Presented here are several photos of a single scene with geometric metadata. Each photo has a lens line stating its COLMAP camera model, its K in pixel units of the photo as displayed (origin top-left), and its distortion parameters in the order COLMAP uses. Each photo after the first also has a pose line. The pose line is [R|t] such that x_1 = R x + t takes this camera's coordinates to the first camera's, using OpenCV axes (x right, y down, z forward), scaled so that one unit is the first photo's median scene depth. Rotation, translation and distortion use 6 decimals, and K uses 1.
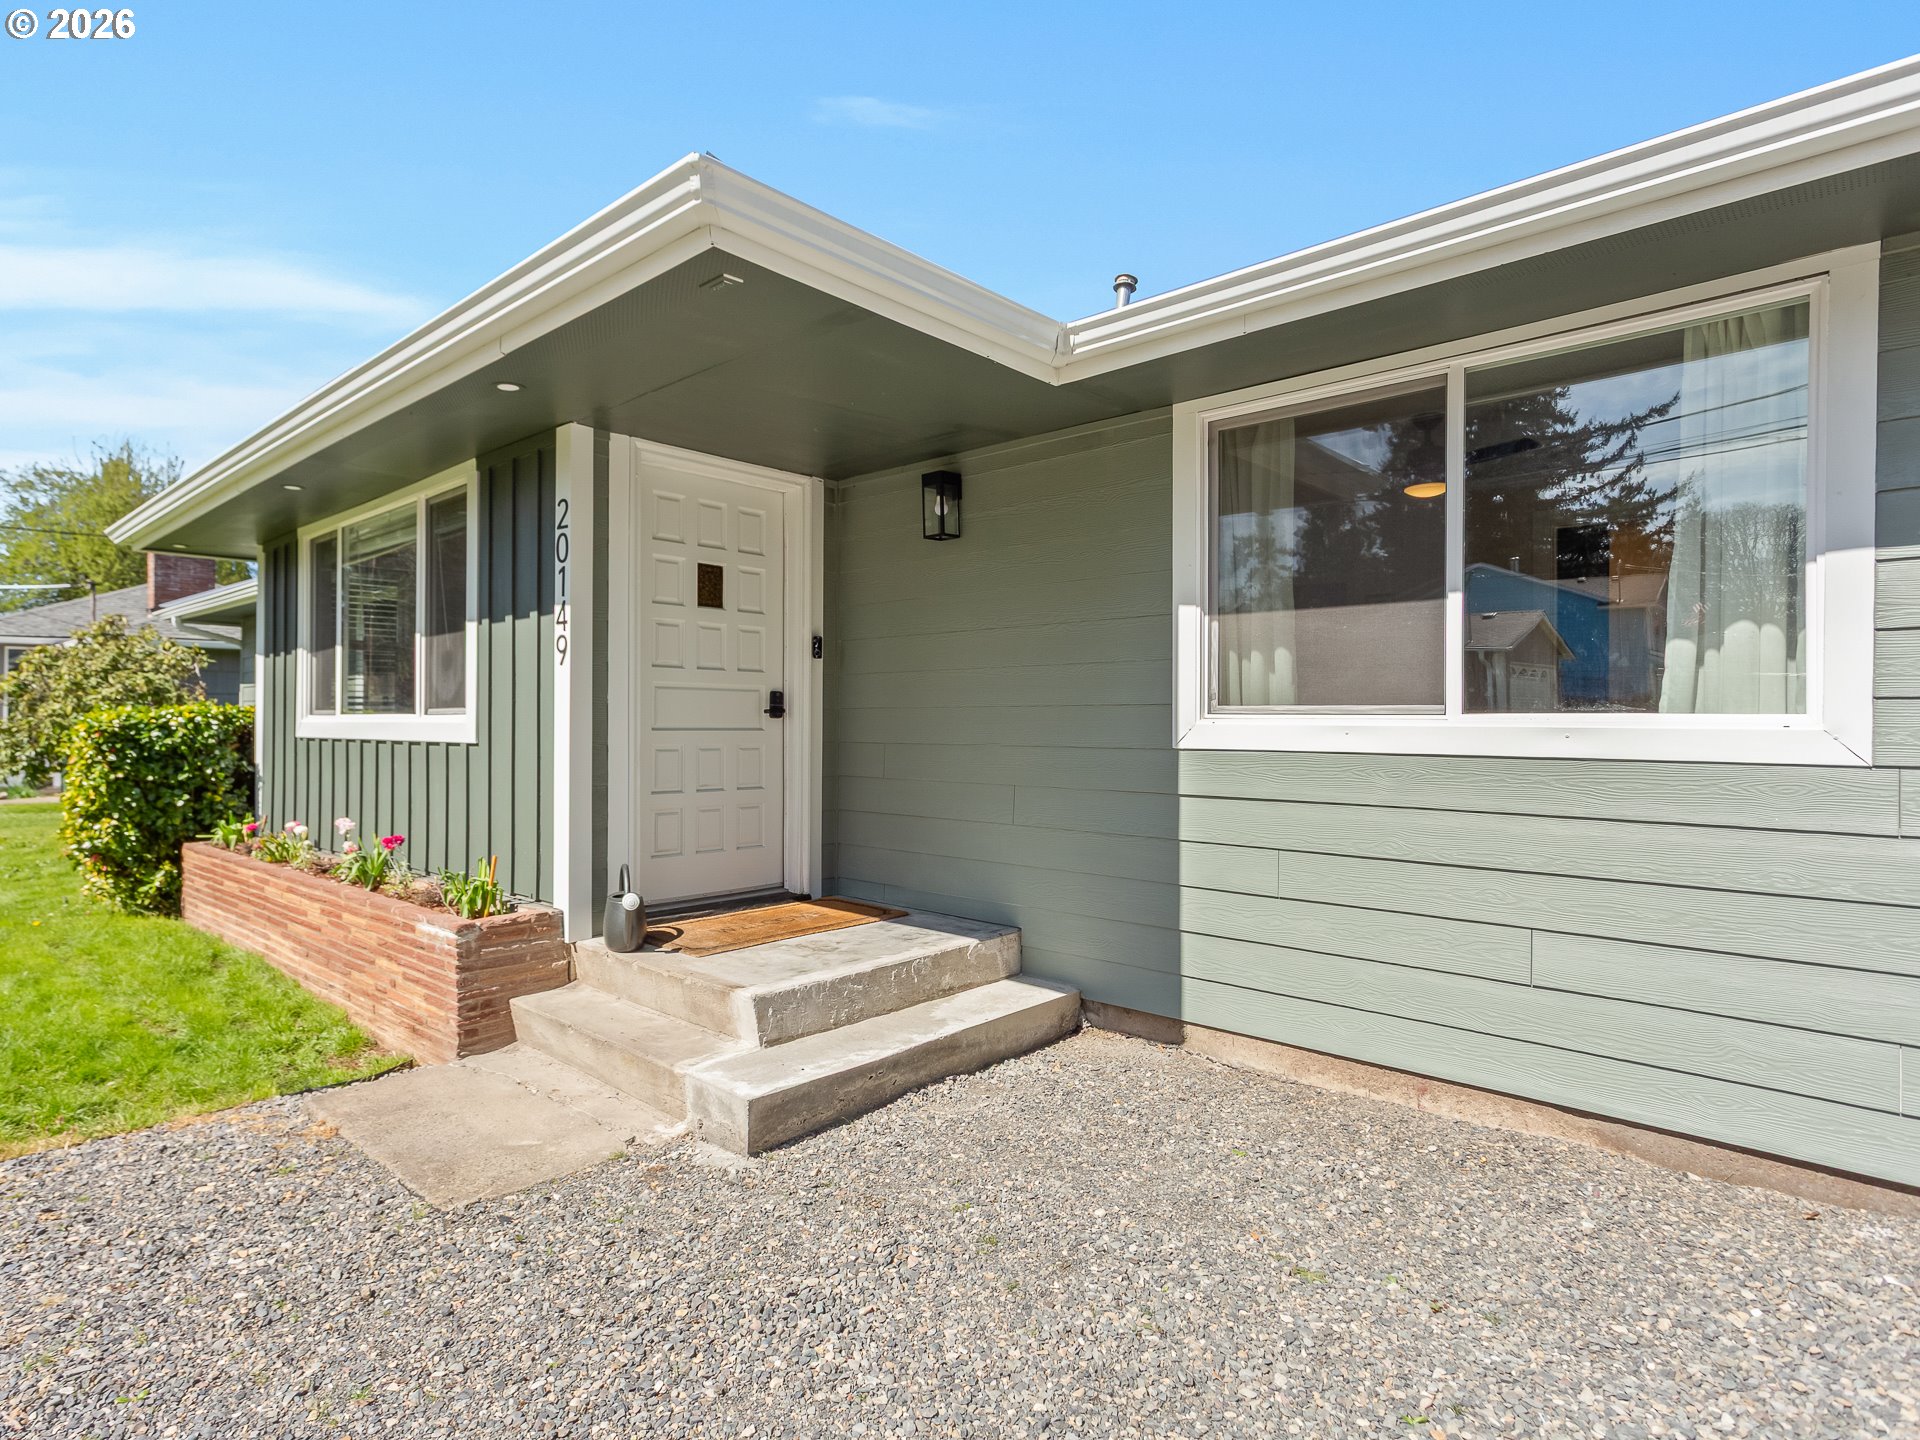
lens RADIAL K [[1031.2, 0, 958.0], [0, 1031.2, 717.0], [0, 0, 1]] dist [0.020296, 0.000227]
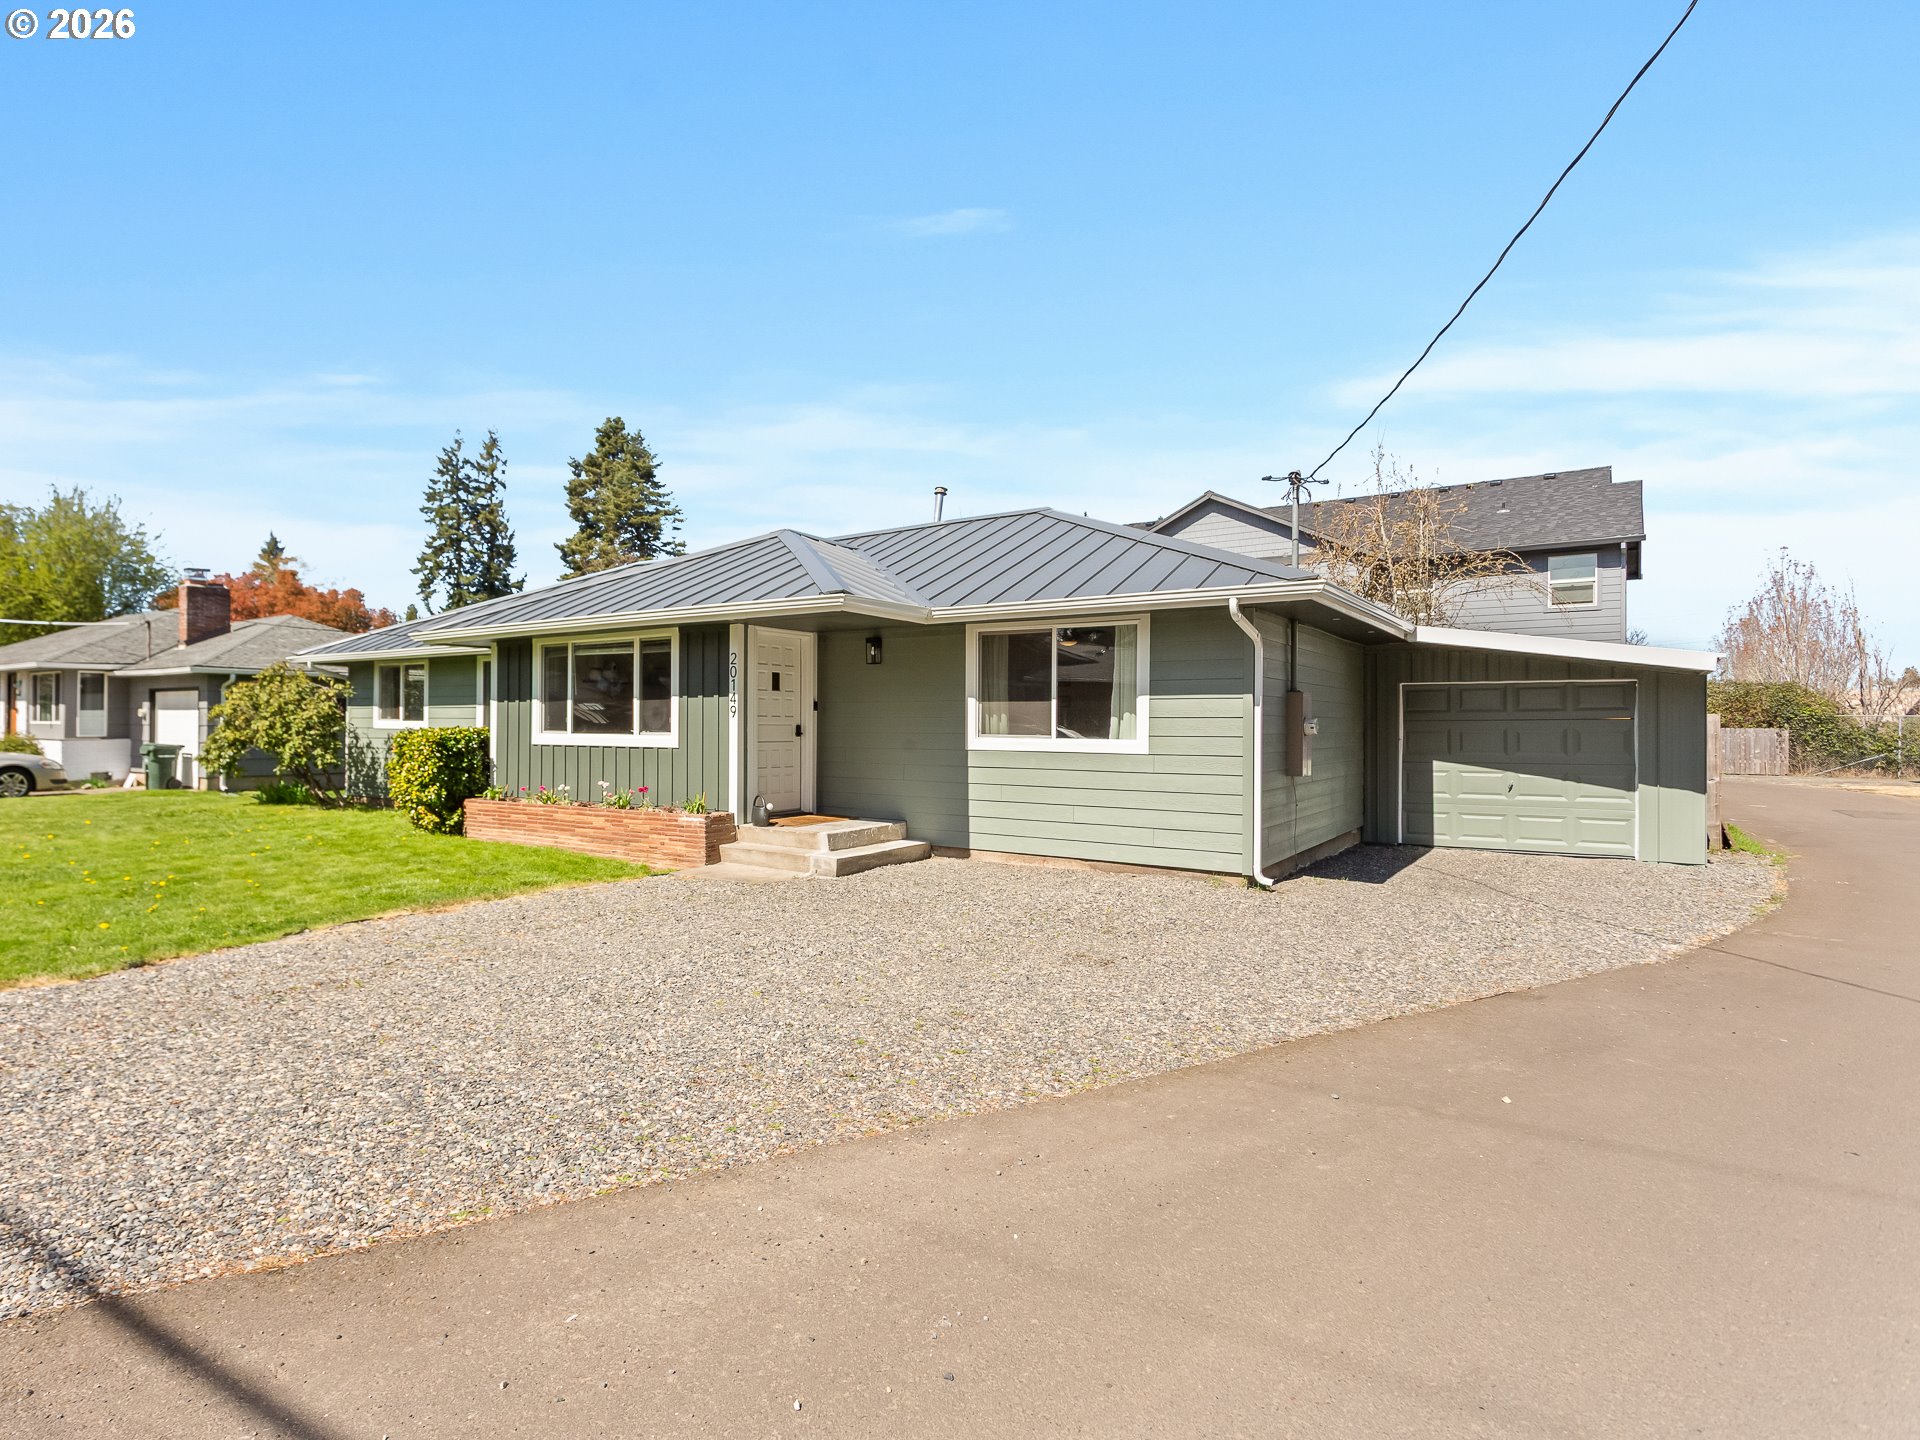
lens RADIAL K [[1031.2, 0, 955.3], [0, 1031.2, 714.7], [0, 0, 1]] dist [0.020296, 0.000227]
pose [[0.981038, 0.003451, 0.193786, -0.339854], [-0.003654, 0.999993, 0.000690, -0.061770], [-0.193782, -0.001385, 0.981044, -1.630768]]
